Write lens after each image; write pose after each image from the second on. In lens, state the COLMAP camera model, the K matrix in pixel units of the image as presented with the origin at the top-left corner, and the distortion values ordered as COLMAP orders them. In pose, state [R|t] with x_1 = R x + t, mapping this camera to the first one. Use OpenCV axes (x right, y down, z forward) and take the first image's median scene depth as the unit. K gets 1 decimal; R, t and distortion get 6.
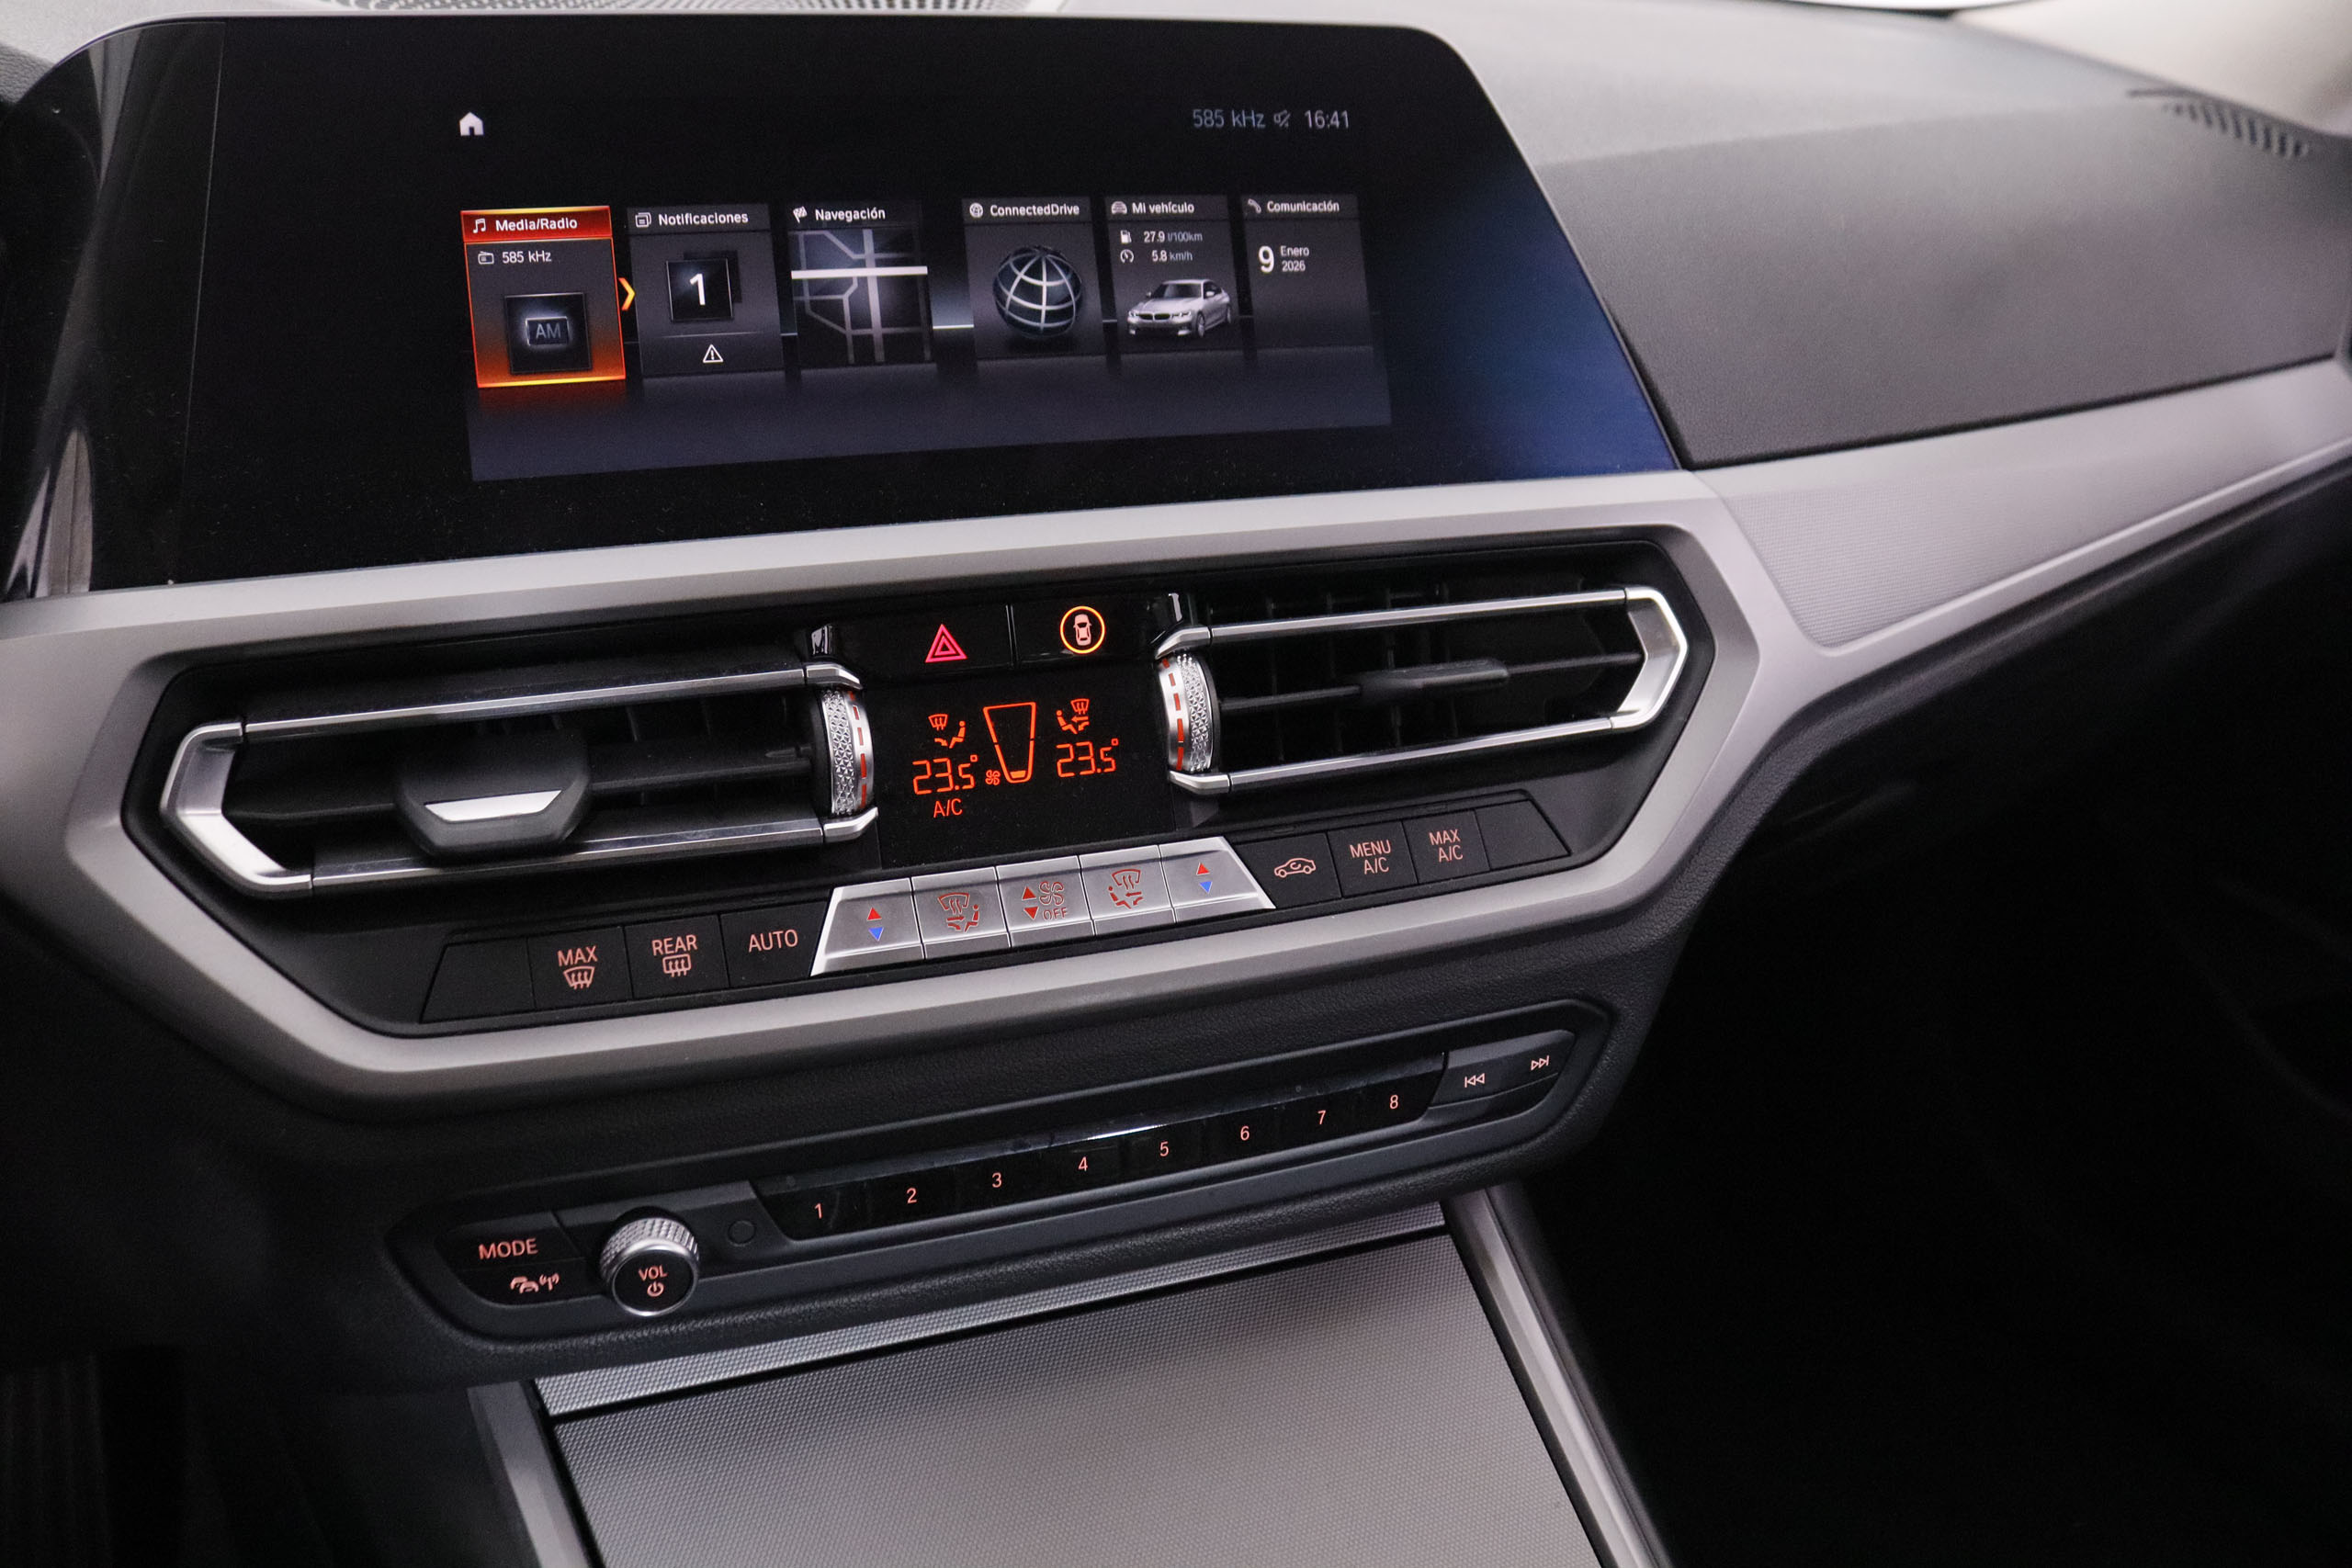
lens RADIAL K [[1996.6, 0, 1170.3], [0, 1996.6, 785.2], [0, 0, 1]] dist [-0.152578, 0.099077]
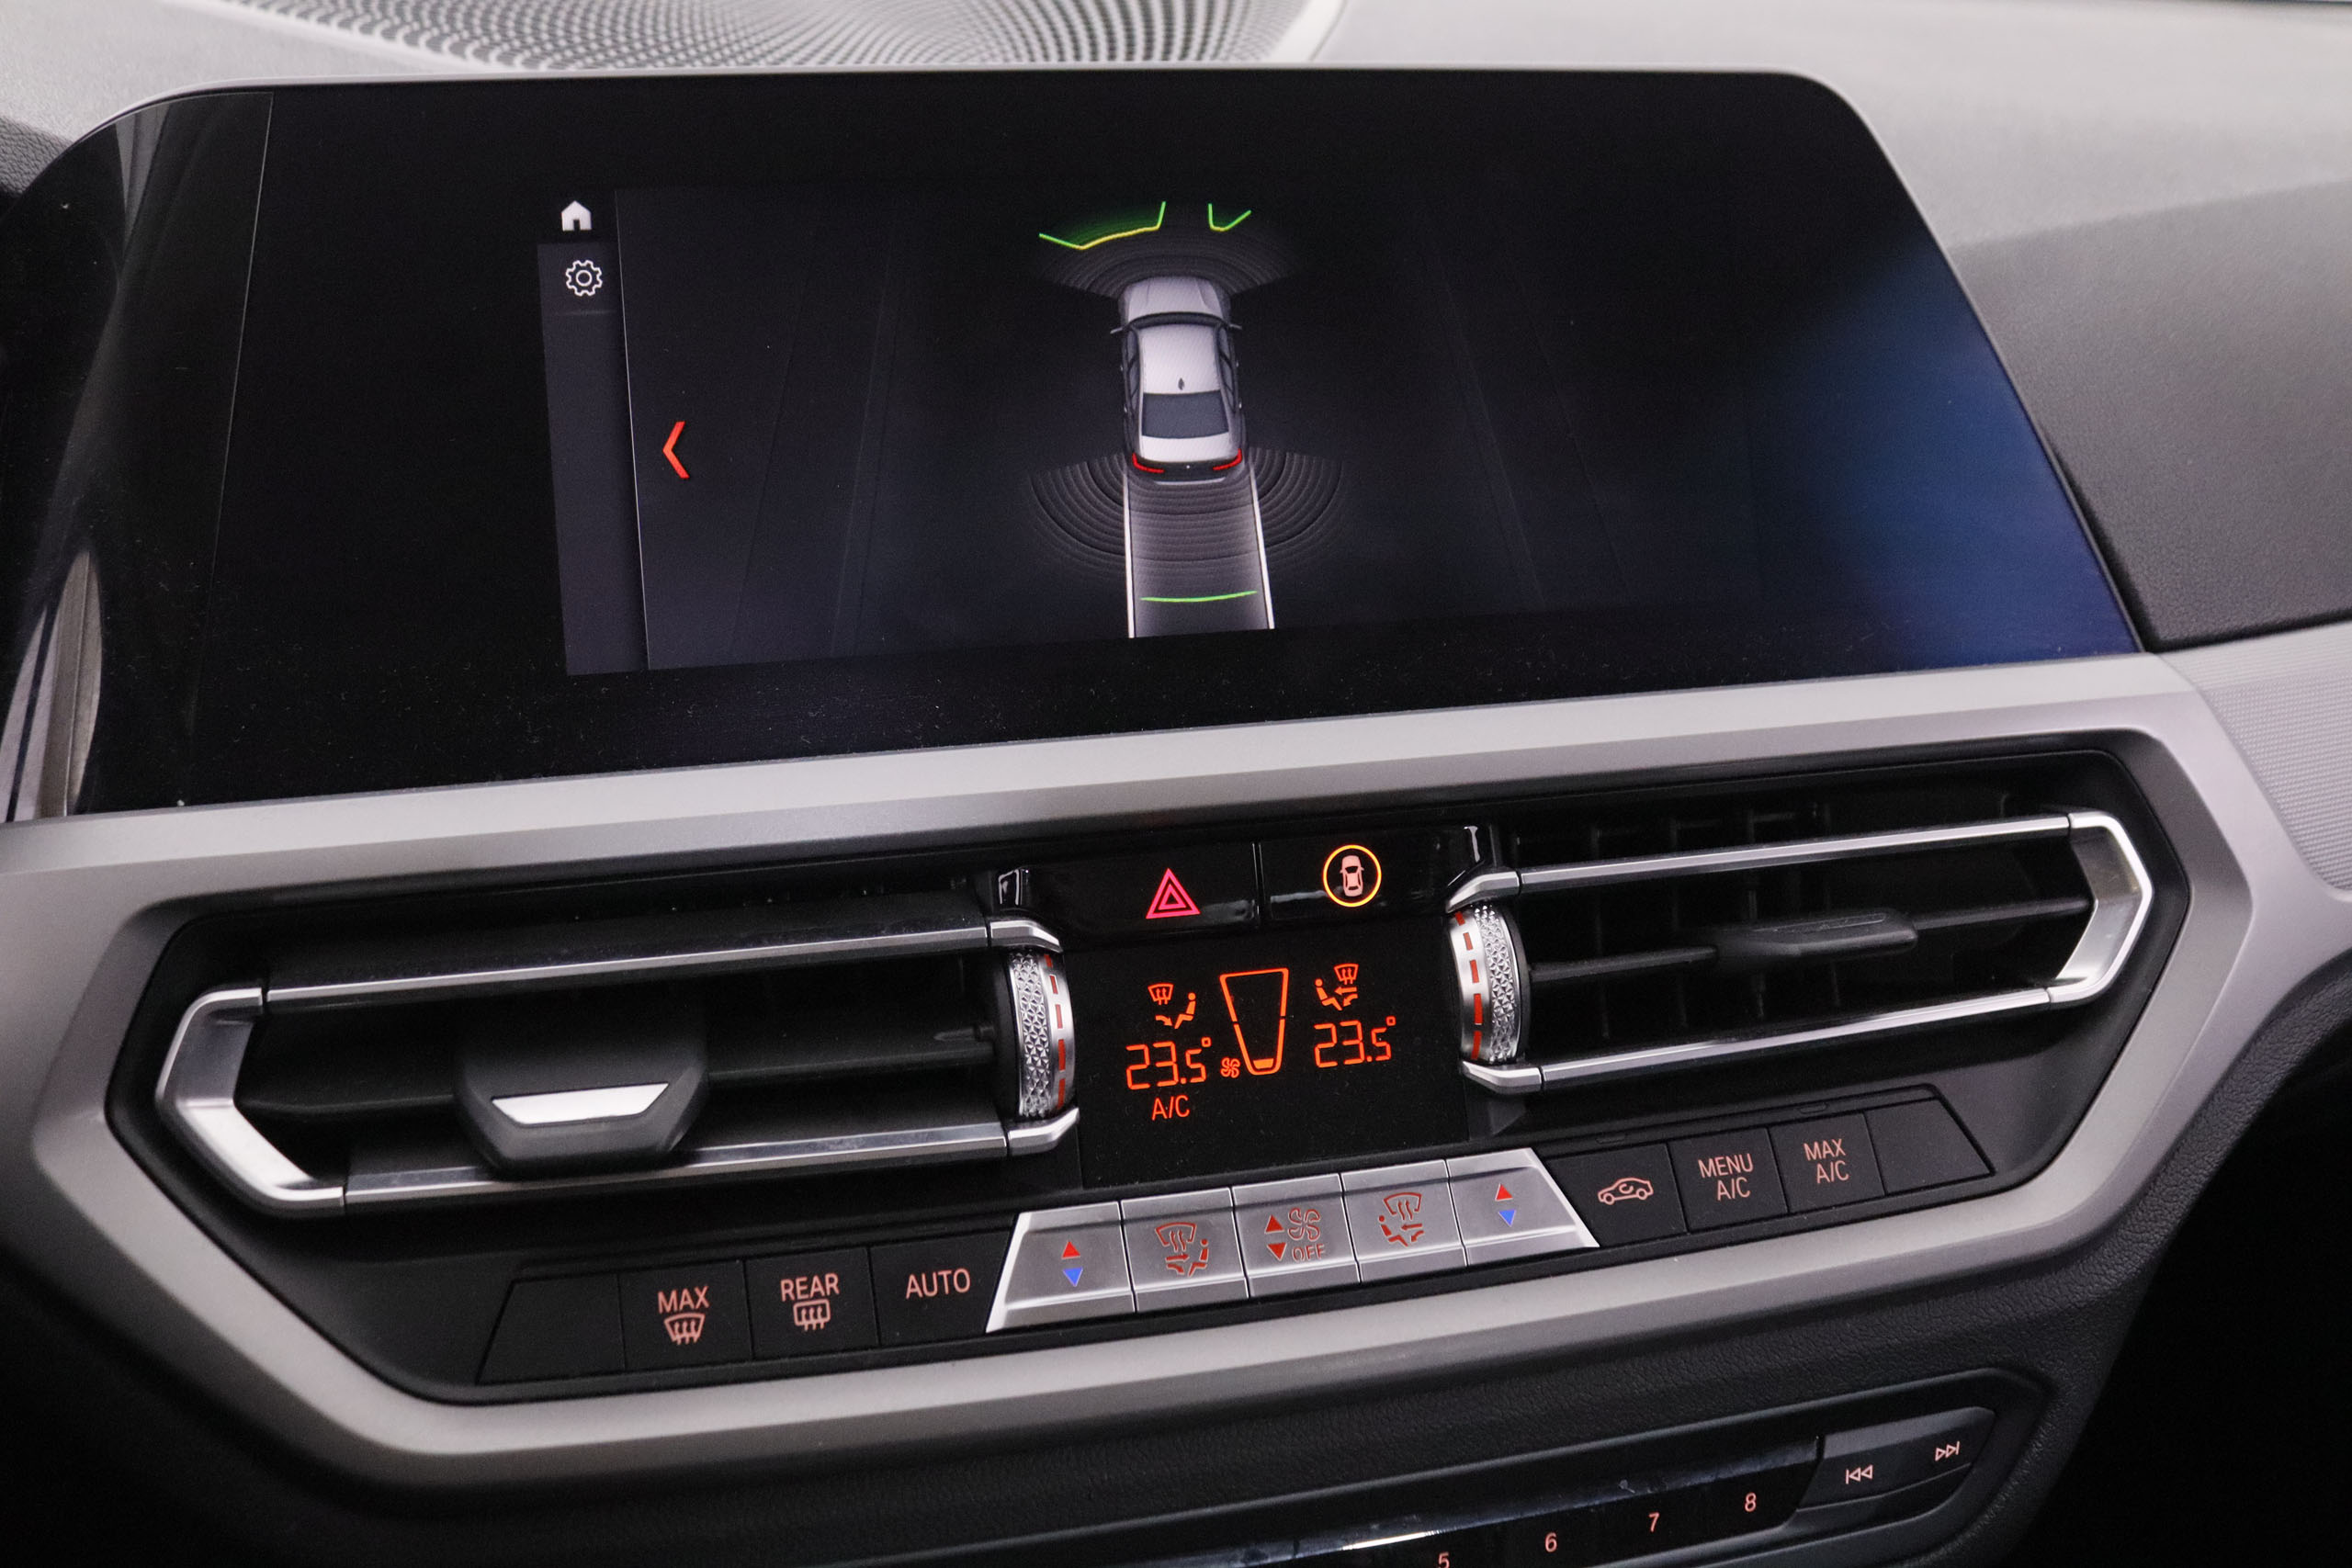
lens RADIAL K [[2305.2, 0, 1146.1], [0, 2305.2, 782.0], [0, 0, 1]] dist [-0.088118, 0.000000]
pose [[0.992986, 0.017773, -0.116890, -0.019569], [-0.023600, 0.998536, -0.048662, -0.068167], [0.115854, 0.051080, 0.991952, 0.114787]]
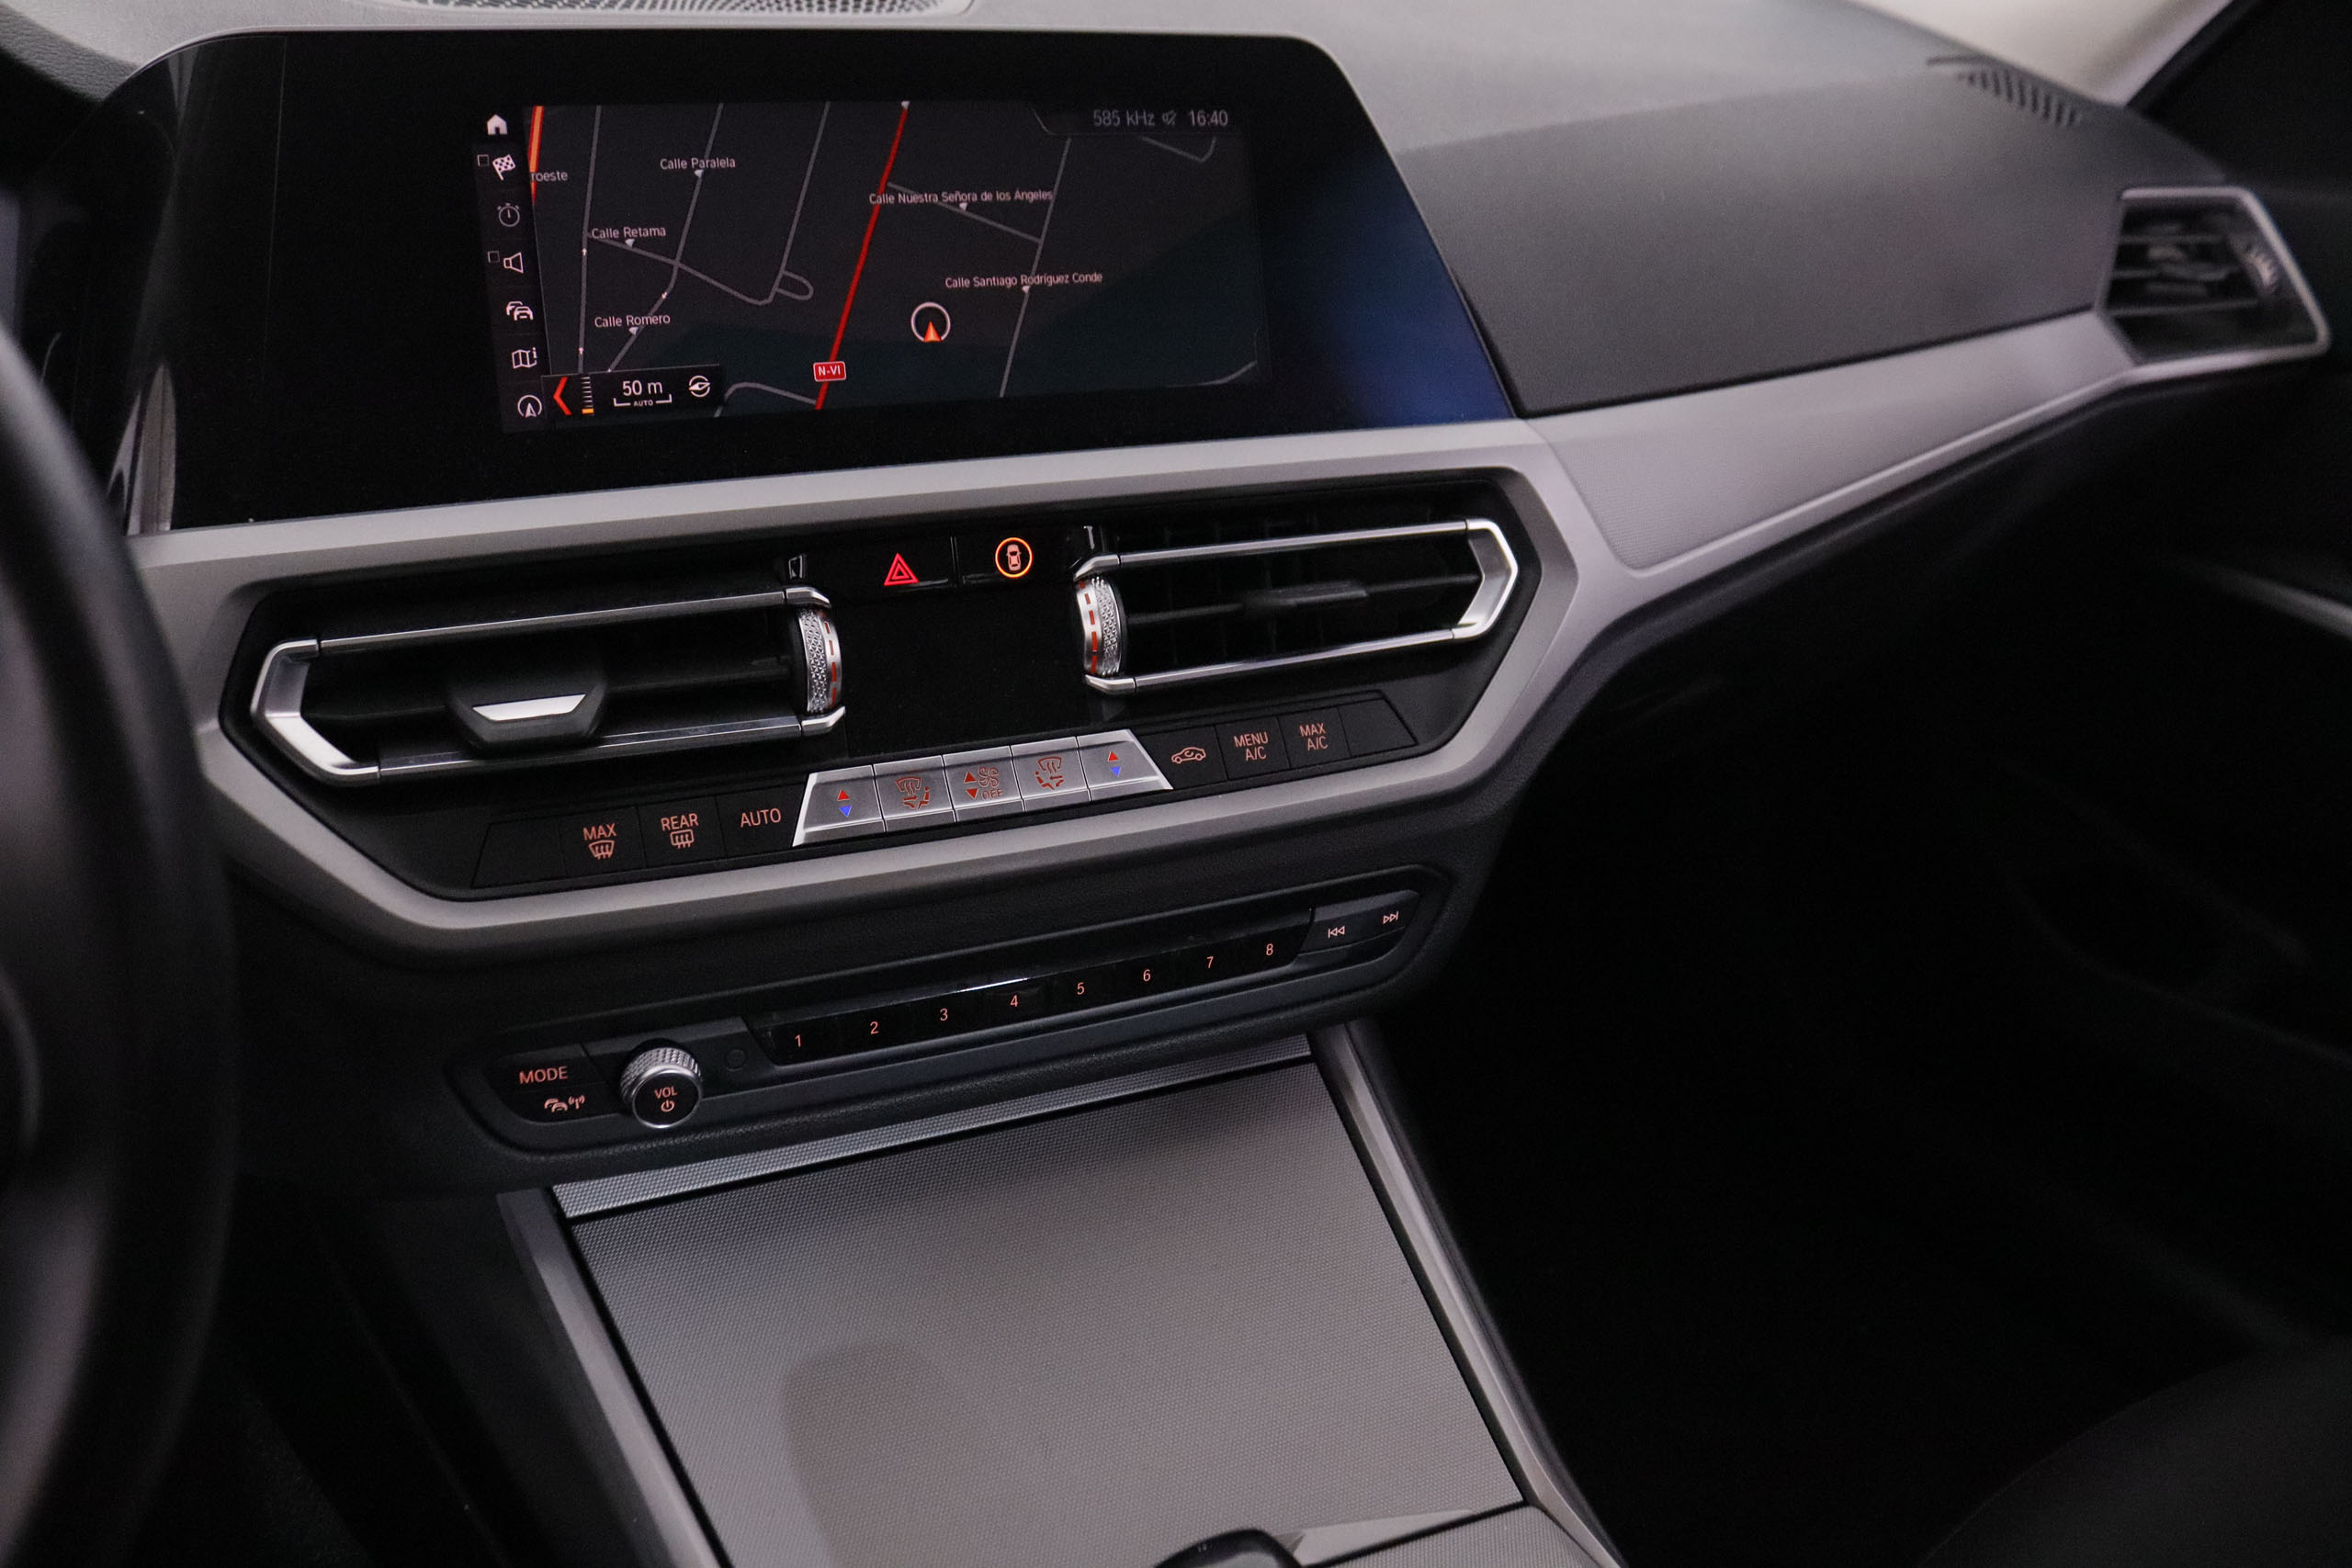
lens RADIAL K [[1996.6, 0, 1179.2], [0, 1996.6, 795.3], [0, 0, 1]] dist [-0.152578, 0.099077]
pose [[0.997288, -0.001014, 0.073592, -0.032731], [-0.004157, 0.997533, 0.070075, -0.019462], [-0.073482, -0.070191, 0.994823, -0.203036]]
